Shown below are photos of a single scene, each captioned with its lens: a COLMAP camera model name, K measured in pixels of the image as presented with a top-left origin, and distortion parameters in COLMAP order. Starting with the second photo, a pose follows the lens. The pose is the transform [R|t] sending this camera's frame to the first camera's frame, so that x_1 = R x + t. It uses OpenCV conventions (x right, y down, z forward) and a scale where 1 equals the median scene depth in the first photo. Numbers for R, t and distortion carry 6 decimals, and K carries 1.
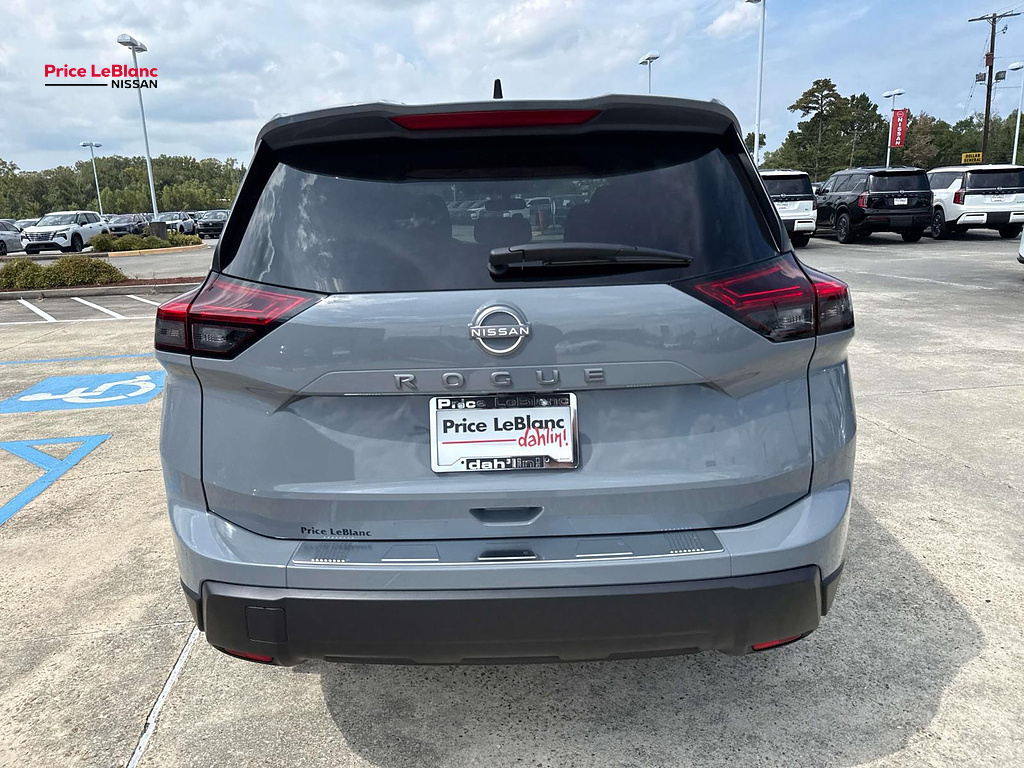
lens RADIAL K [[711.5, 0, 510.5], [0, 711.5, 388.1], [0, 0, 1]] dist [0.012331, -0.005929]
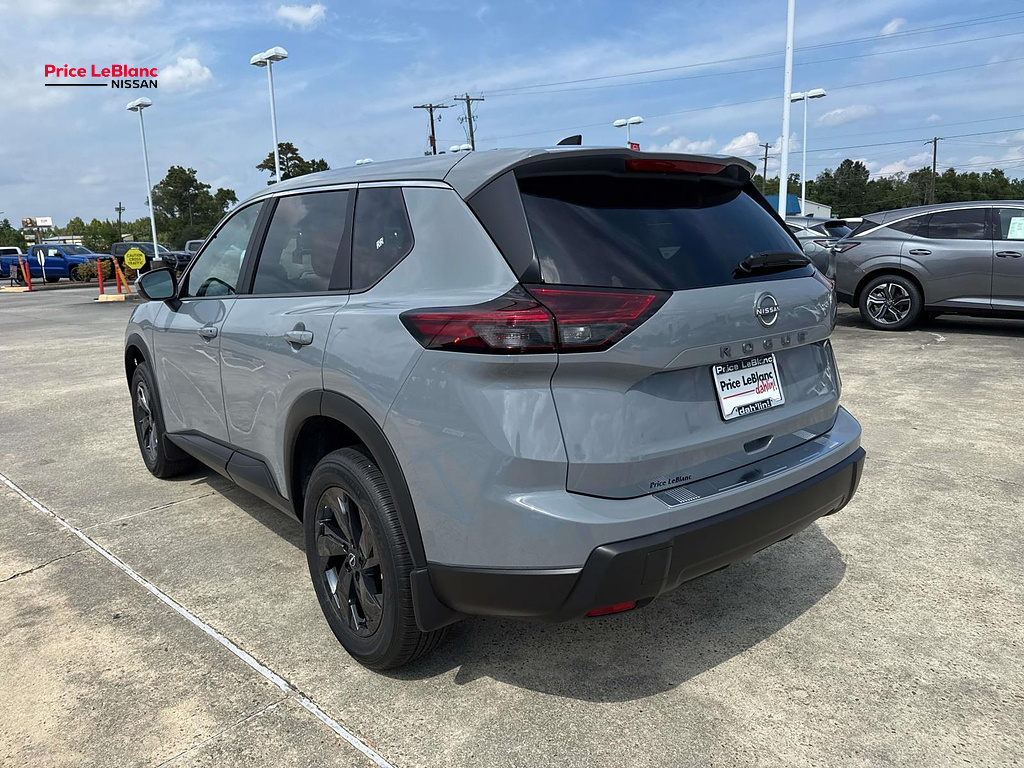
lens RADIAL K [[711.5, 0, 510.5], [0, 711.5, 388.1], [0, 0, 1]] dist [0.012331, -0.005929]
pose [[0.789926, -0.116530, 0.602028, -1.222963], [0.159975, 0.986941, -0.018870, 0.018494], [-0.591967, 0.111215, 0.798252, 0.159567]]
